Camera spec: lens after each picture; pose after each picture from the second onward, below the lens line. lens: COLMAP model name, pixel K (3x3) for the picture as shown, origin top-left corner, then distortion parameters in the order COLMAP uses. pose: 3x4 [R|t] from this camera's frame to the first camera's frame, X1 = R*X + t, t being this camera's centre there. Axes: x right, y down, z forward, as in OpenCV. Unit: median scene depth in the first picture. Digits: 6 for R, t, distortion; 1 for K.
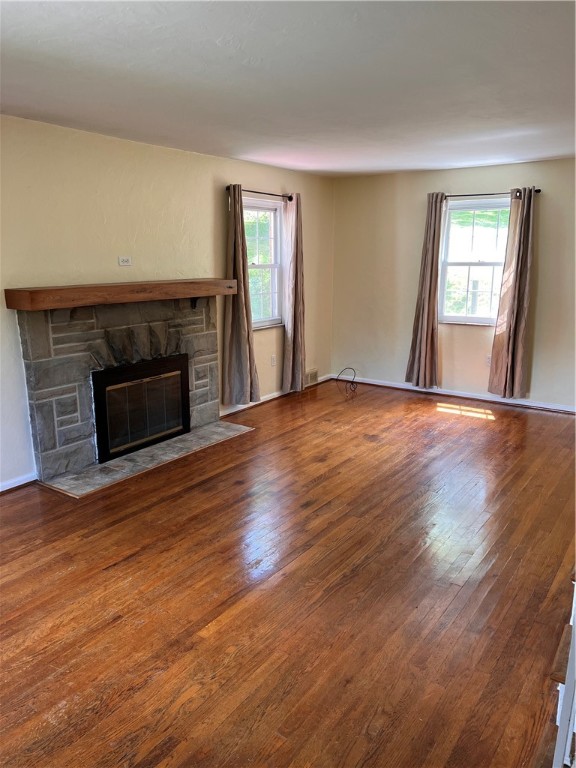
lens RADIAL K [[569.6, 0, 286.9], [0, 569.6, 386.7], [0, 0, 1]] dist [0.022802, -0.020422]
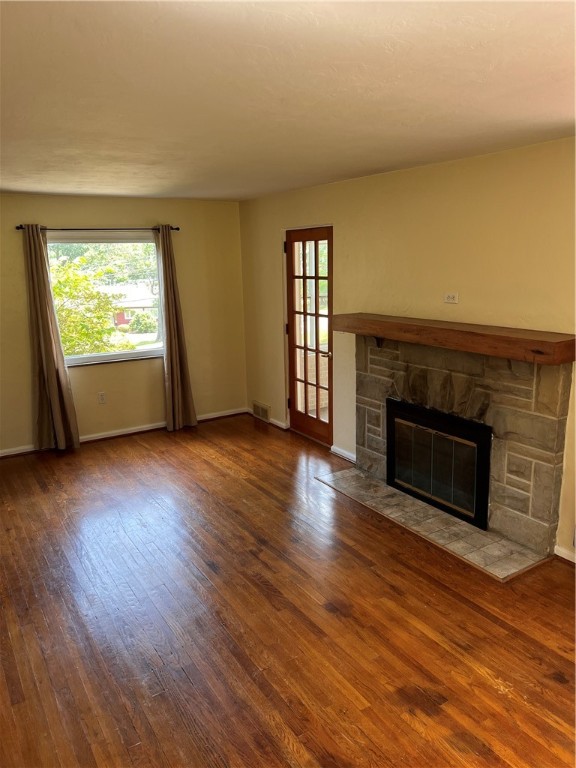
lens RADIAL K [[569.6, 0, 287.1], [0, 569.6, 381.2], [0, 0, 1]] dist [0.022802, -0.020422]
pose [[-0.395611, 0.208170, -0.894515, 0.616934], [-0.180572, 0.937333, 0.297995, -0.307636], [0.900492, 0.279415, -0.333230, 1.070918]]
